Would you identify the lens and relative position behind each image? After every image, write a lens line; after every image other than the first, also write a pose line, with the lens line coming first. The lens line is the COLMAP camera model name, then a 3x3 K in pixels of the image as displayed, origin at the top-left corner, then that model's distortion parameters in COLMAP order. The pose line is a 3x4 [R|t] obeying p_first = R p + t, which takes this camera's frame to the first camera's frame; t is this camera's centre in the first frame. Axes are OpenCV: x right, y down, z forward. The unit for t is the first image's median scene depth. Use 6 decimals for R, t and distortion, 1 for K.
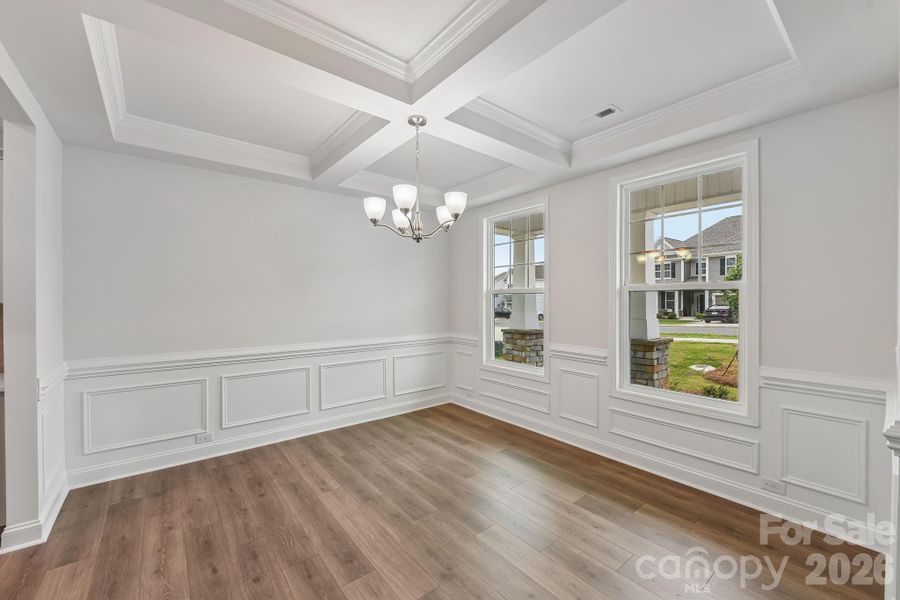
lens RADIAL K [[364.7, 0, 437.5], [0, 364.7, 301.0], [0, 0, 1]] dist [-0.007071, -0.000239]
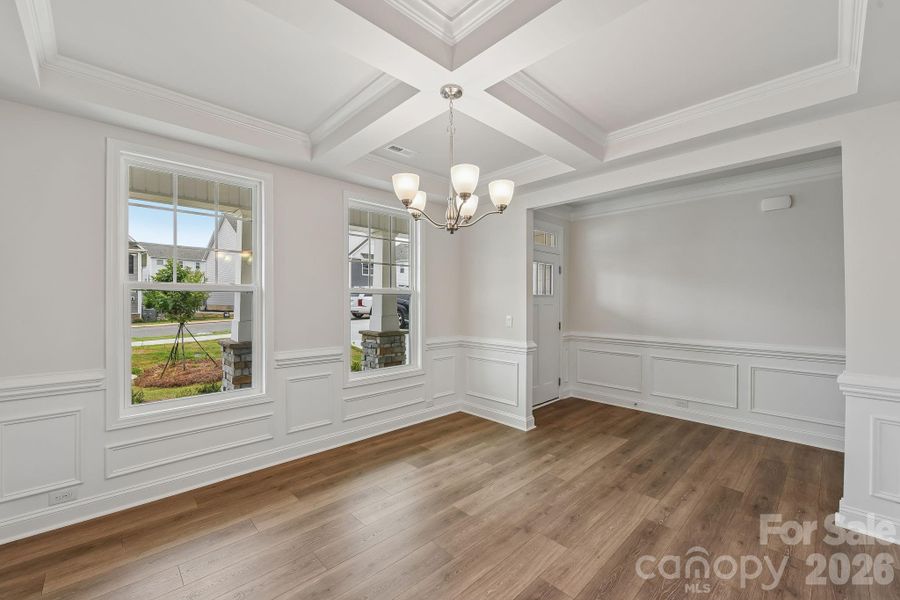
lens RADIAL K [[360.1, 0, 450.0], [0, 360.1, 300.0], [0, 0, 1]] dist [-0.016854, -0.000063]
pose [[-0.104079, -0.005273, 0.994555, -0.542444], [0.000676, 0.999985, 0.005372, -0.016724], [-0.994569, 0.001231, -0.104074, 0.649363]]
